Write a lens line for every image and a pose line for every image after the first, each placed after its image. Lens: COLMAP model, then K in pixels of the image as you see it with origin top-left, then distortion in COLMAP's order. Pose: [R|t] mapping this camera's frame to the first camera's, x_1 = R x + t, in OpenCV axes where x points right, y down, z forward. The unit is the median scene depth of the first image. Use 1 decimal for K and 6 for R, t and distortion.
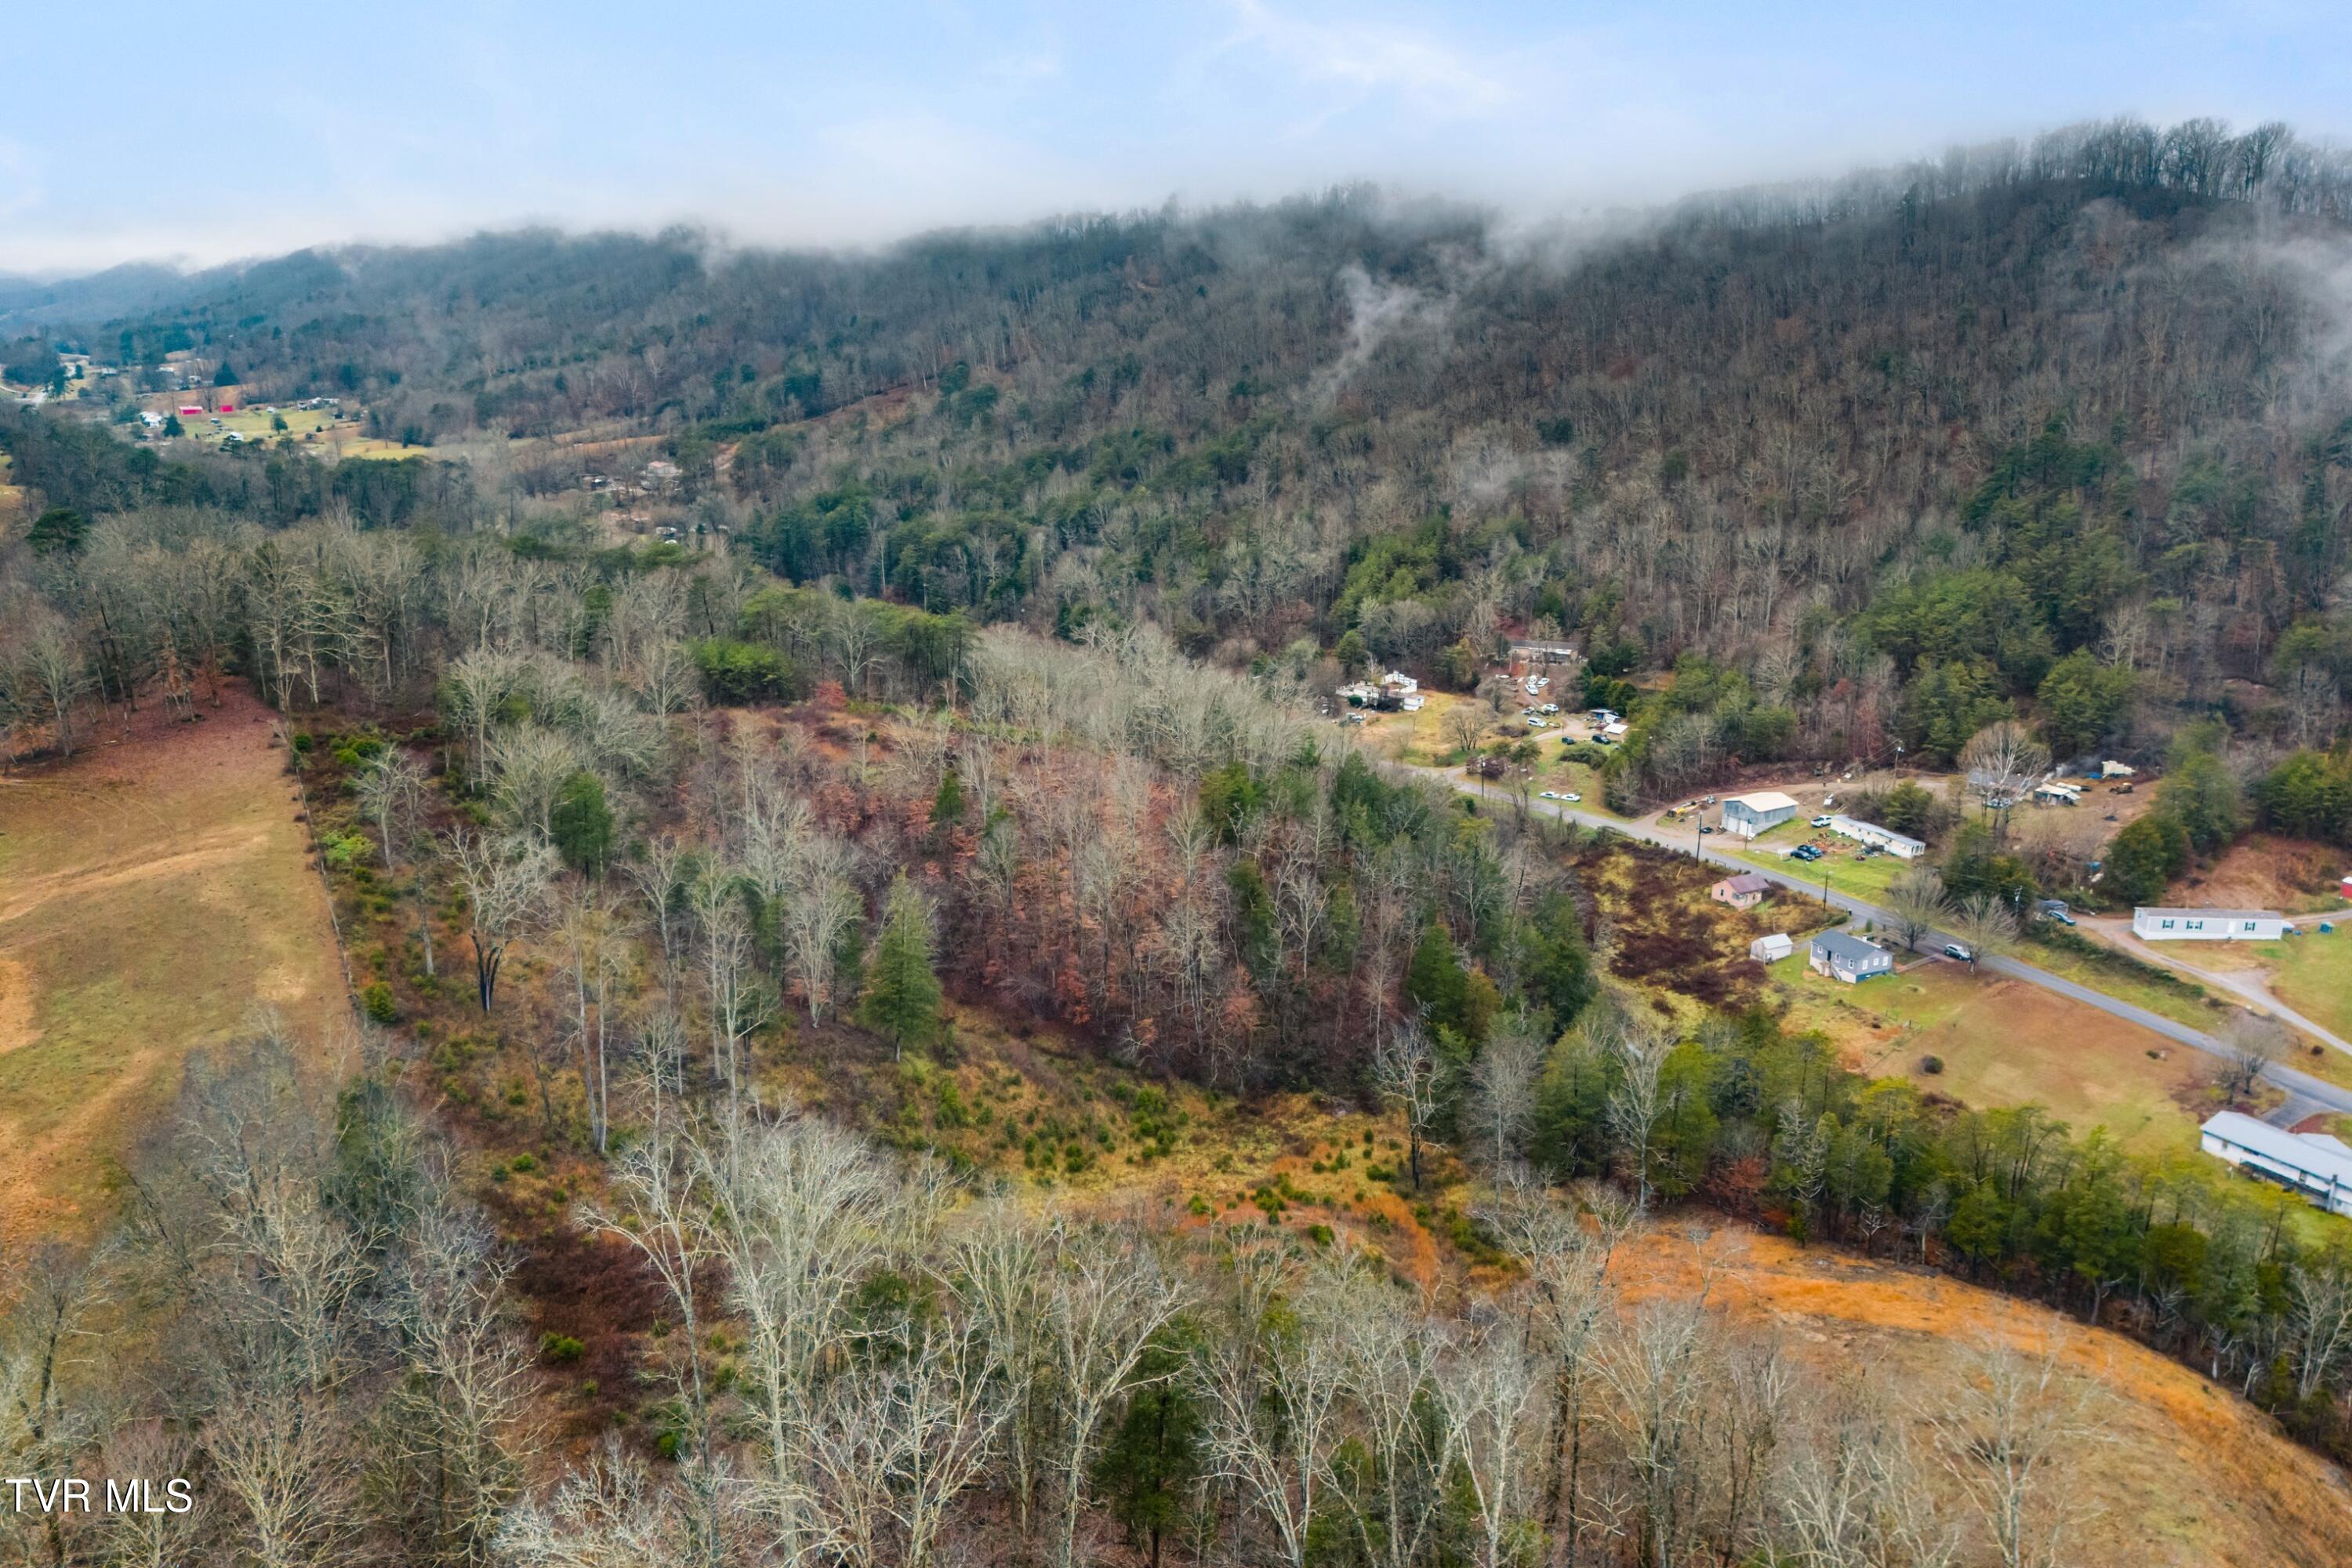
lens RADIAL K [[1831.8, 0, 1172.2], [0, 1831.8, 816.1], [0, 0, 1]] dist [0.159182, -0.294478]
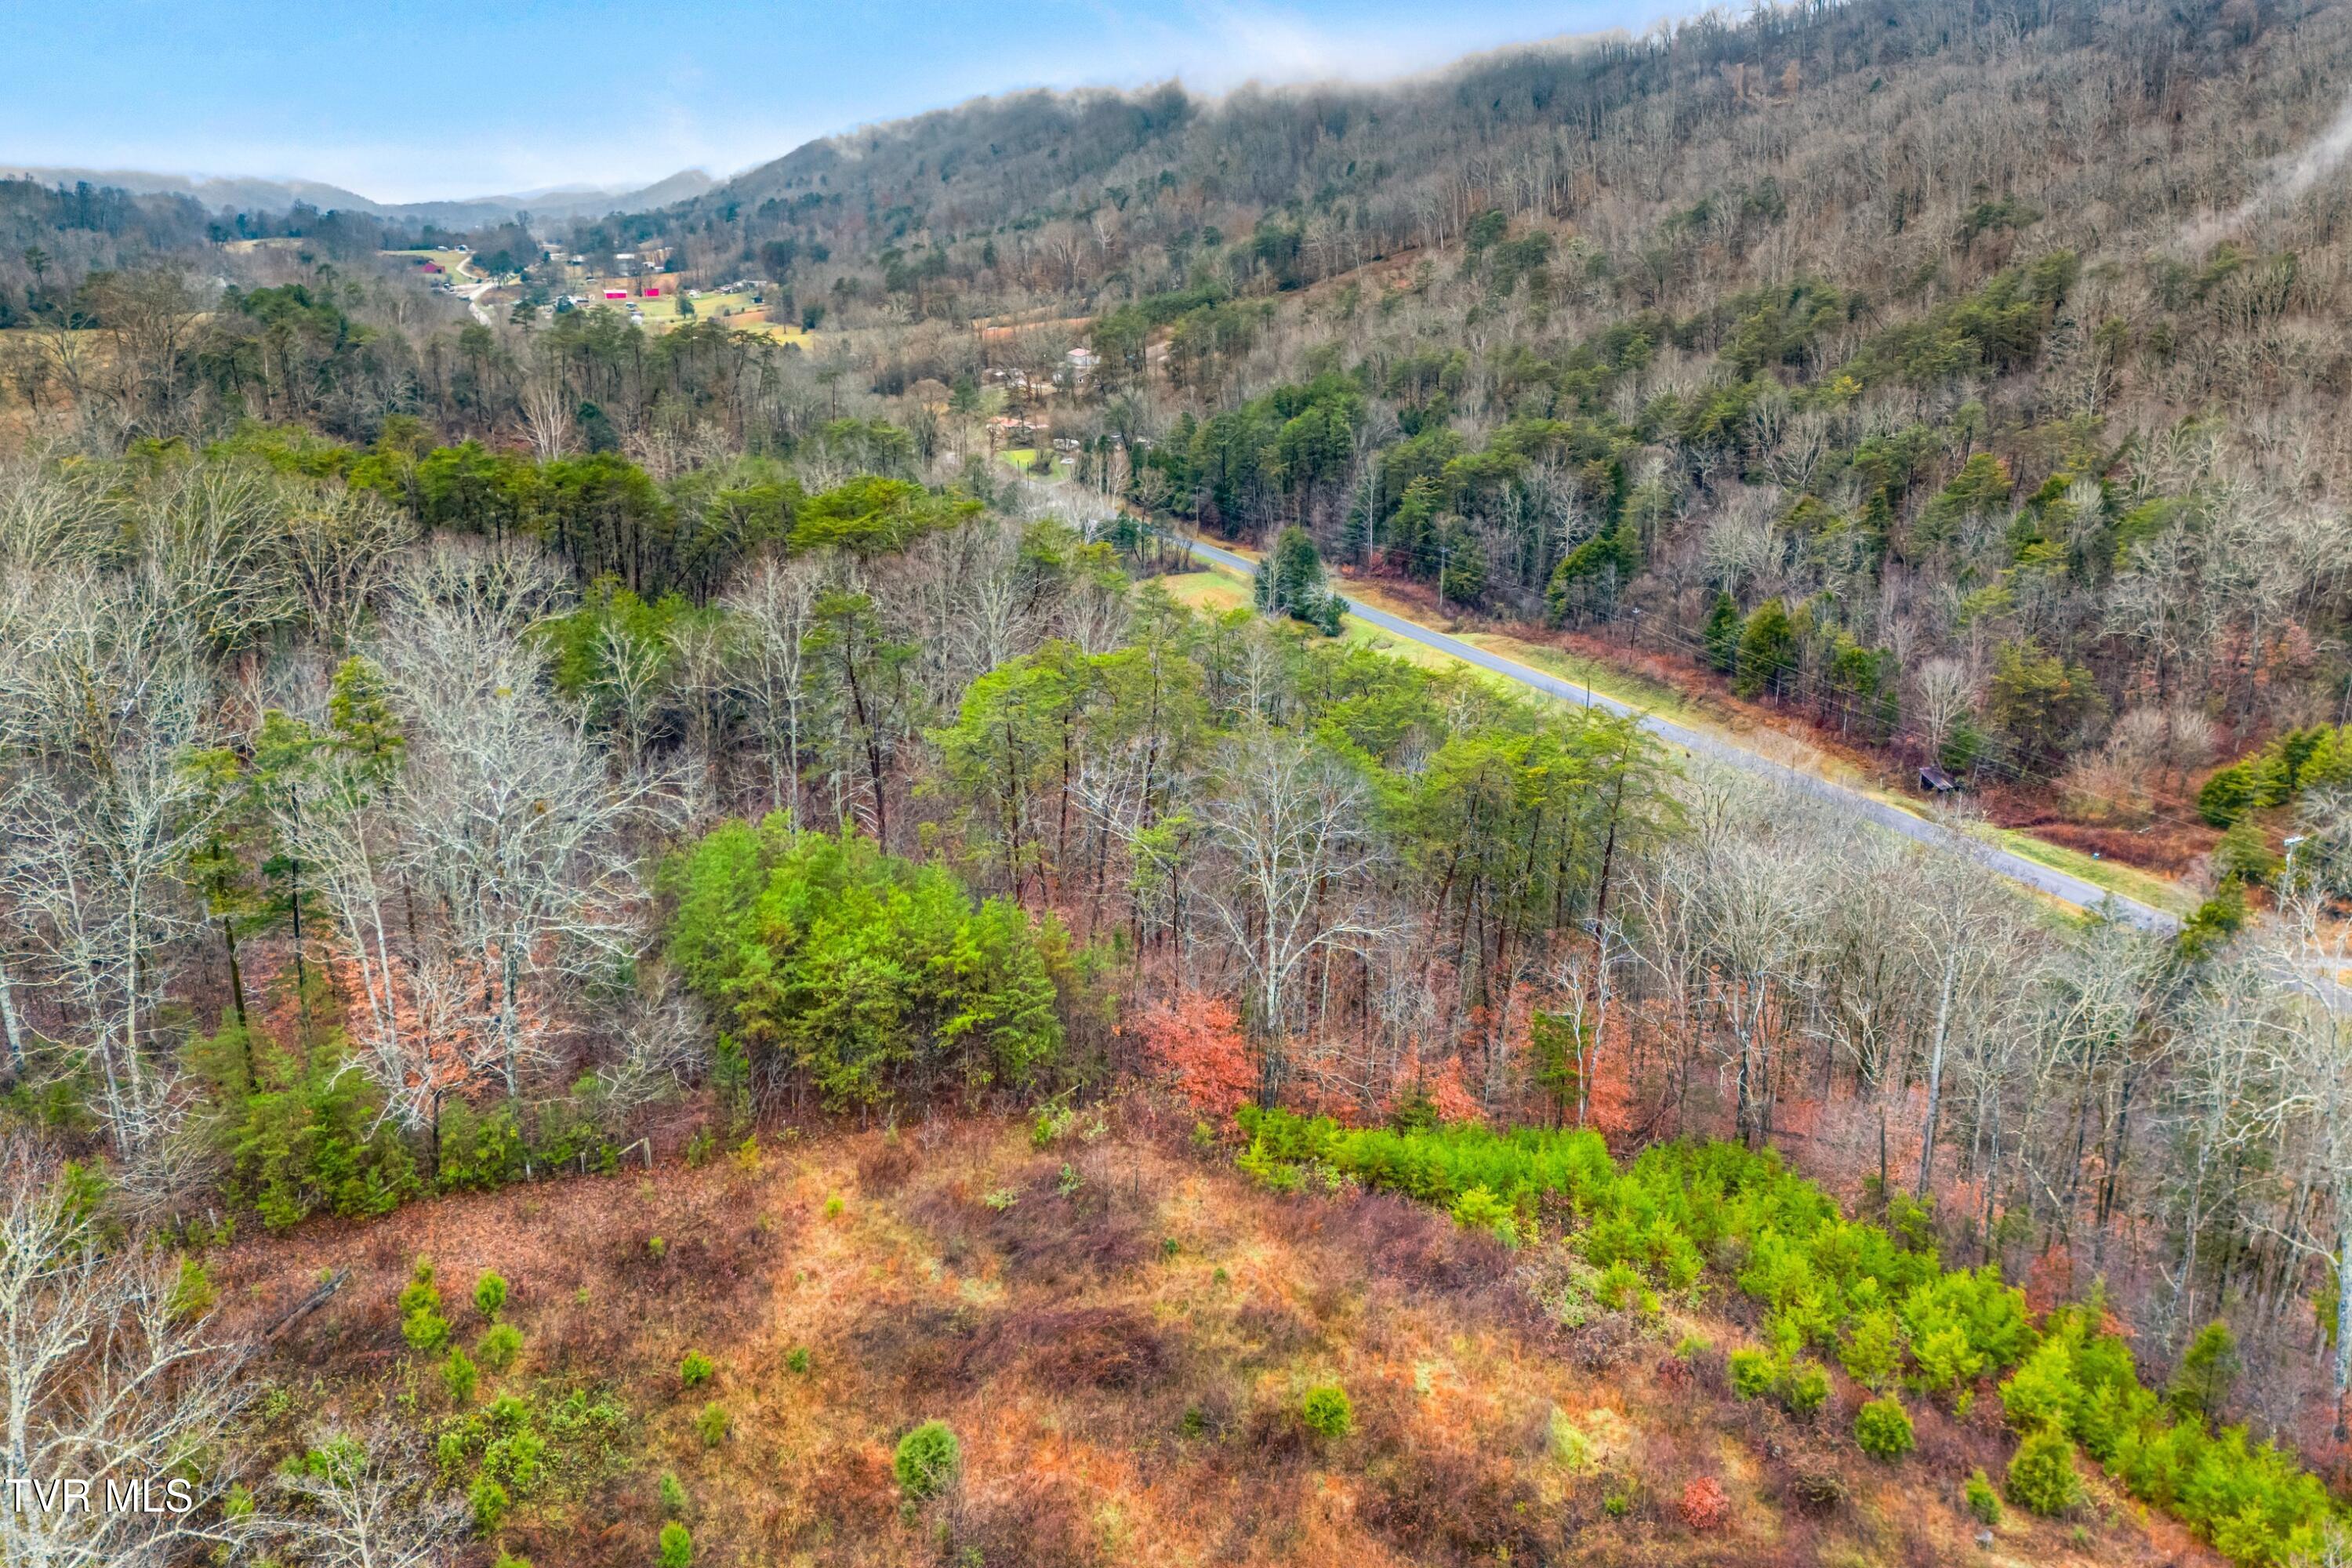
lens RADIAL K [[1831.8, 0, 1172.2], [0, 1831.8, 816.1], [0, 0, 1]] dist [0.159182, -0.294478]
pose [[0.967629, 0.070609, -0.242300, -0.055834], [-0.059275, 0.996793, 0.053761, -0.053840], [0.245319, -0.037658, 0.968711, 0.331923]]
